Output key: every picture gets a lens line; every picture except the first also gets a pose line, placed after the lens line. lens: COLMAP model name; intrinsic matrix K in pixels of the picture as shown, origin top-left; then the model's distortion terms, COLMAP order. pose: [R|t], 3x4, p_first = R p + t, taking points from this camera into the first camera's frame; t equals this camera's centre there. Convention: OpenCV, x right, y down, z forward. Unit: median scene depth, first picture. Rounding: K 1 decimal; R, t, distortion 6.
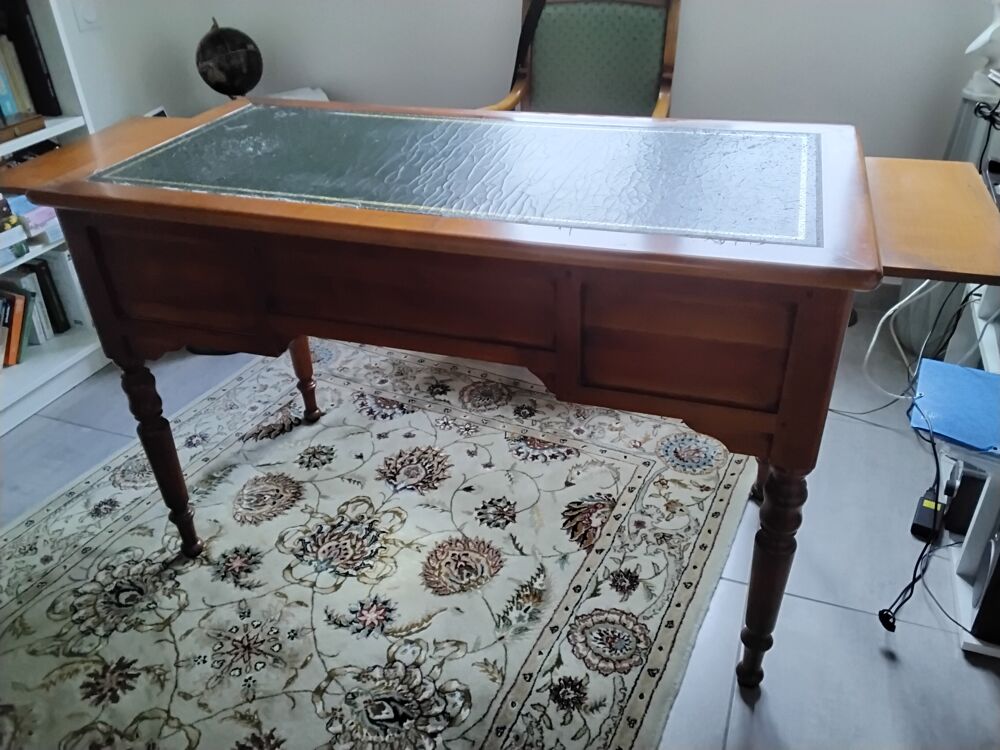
lens RADIAL K [[796.8, 0, 496.3], [0, 796.8, 365.2], [0, 0, 1]] dist [0.076791, -0.118112]
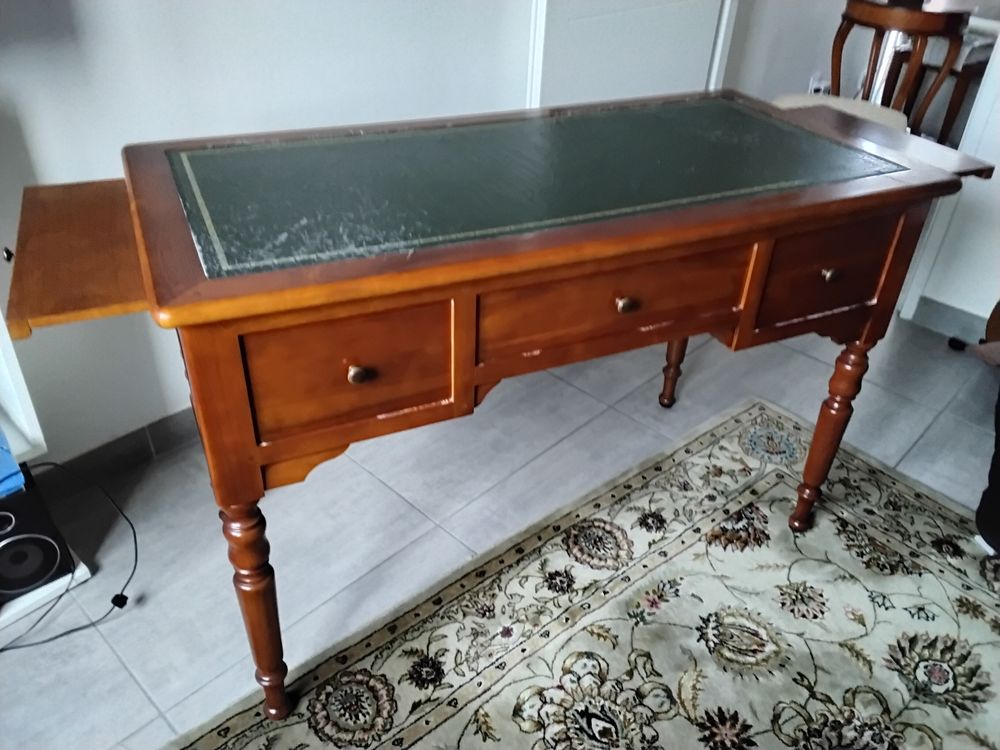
lens RADIAL K [[796.8, 0, 495.3], [0, 796.8, 364.9], [0, 0, 1]] dist [0.076791, -0.118112]
pose [[-0.925342, -0.209404, 0.316058, -0.229213], [0.193261, 0.456673, 0.868389, -0.635666], [-0.326179, 0.864638, -0.382109, 0.987907]]
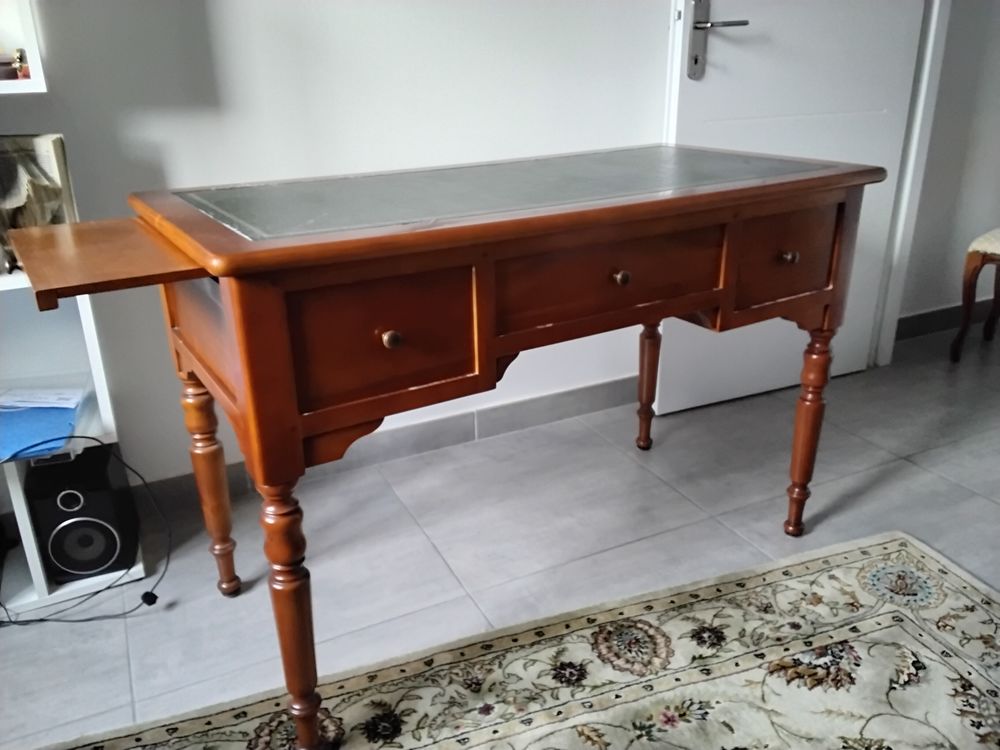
lens RADIAL K [[796.8, 0, 494.1], [0, 796.8, 370.2], [0, 0, 1]] dist [0.076791, -0.118112]
pose [[-0.733316, -0.199011, 0.650110, -0.521163], [0.395925, 0.652341, 0.646293, -0.414845], [-0.552712, 0.731332, -0.399579, 0.964016]]
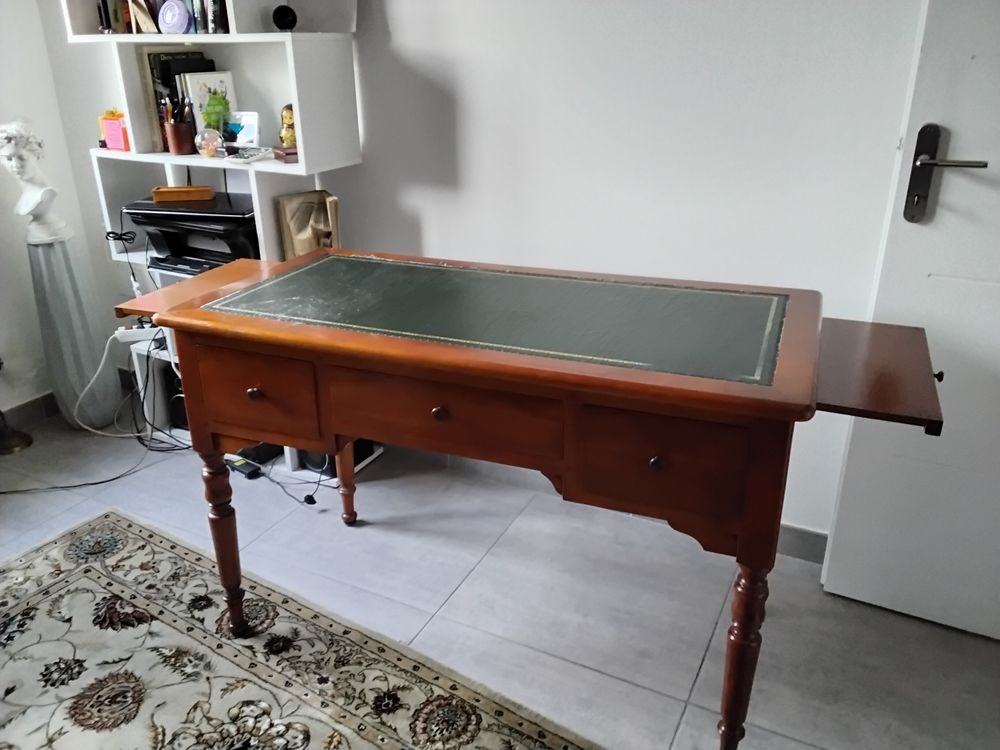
lens RADIAL K [[796.8, 0, 501.2], [0, 796.8, 365.7], [0, 0, 1]] dist [0.076791, -0.118112]
pose [[0.101888, -0.347583, 0.932097, -0.948917], [0.530725, 0.811484, 0.244592, -0.107600], [-0.841398, 0.469766, 0.267151, 0.087875]]
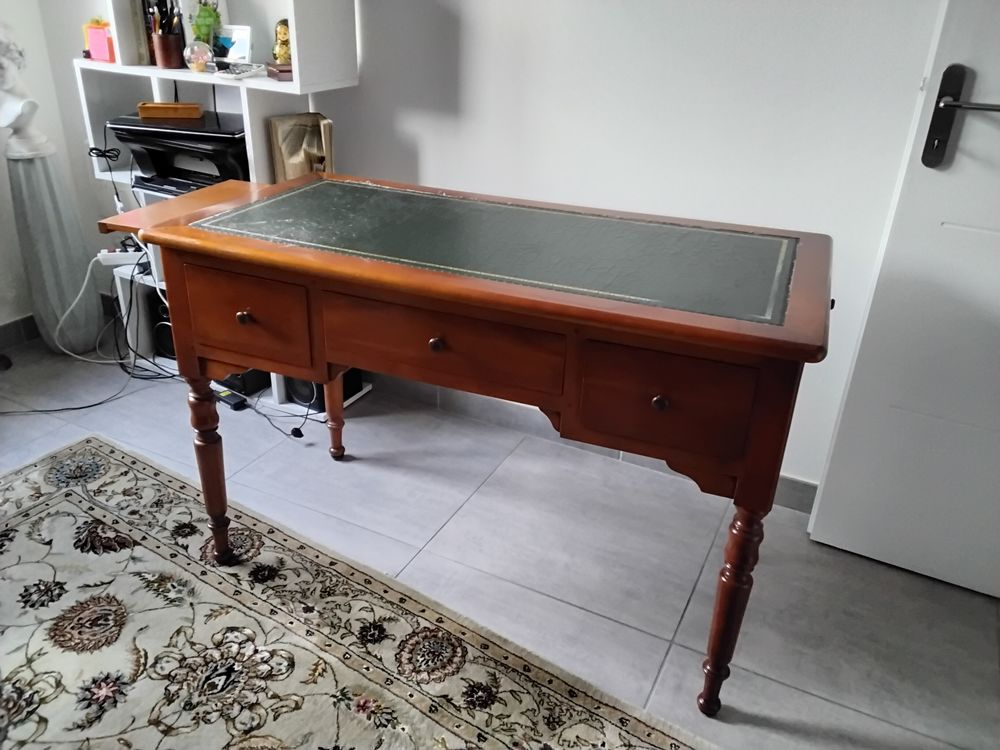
lens RADIAL K [[796.8, 0, 503.7], [0, 796.8, 370.3], [0, 0, 1]] dist [0.076791, -0.118112]
pose [[0.097066, -0.407177, 0.908177, -0.929770], [0.492818, 0.812434, 0.311579, -0.090807], [-0.864702, 0.417322, 0.279524, 0.121936]]
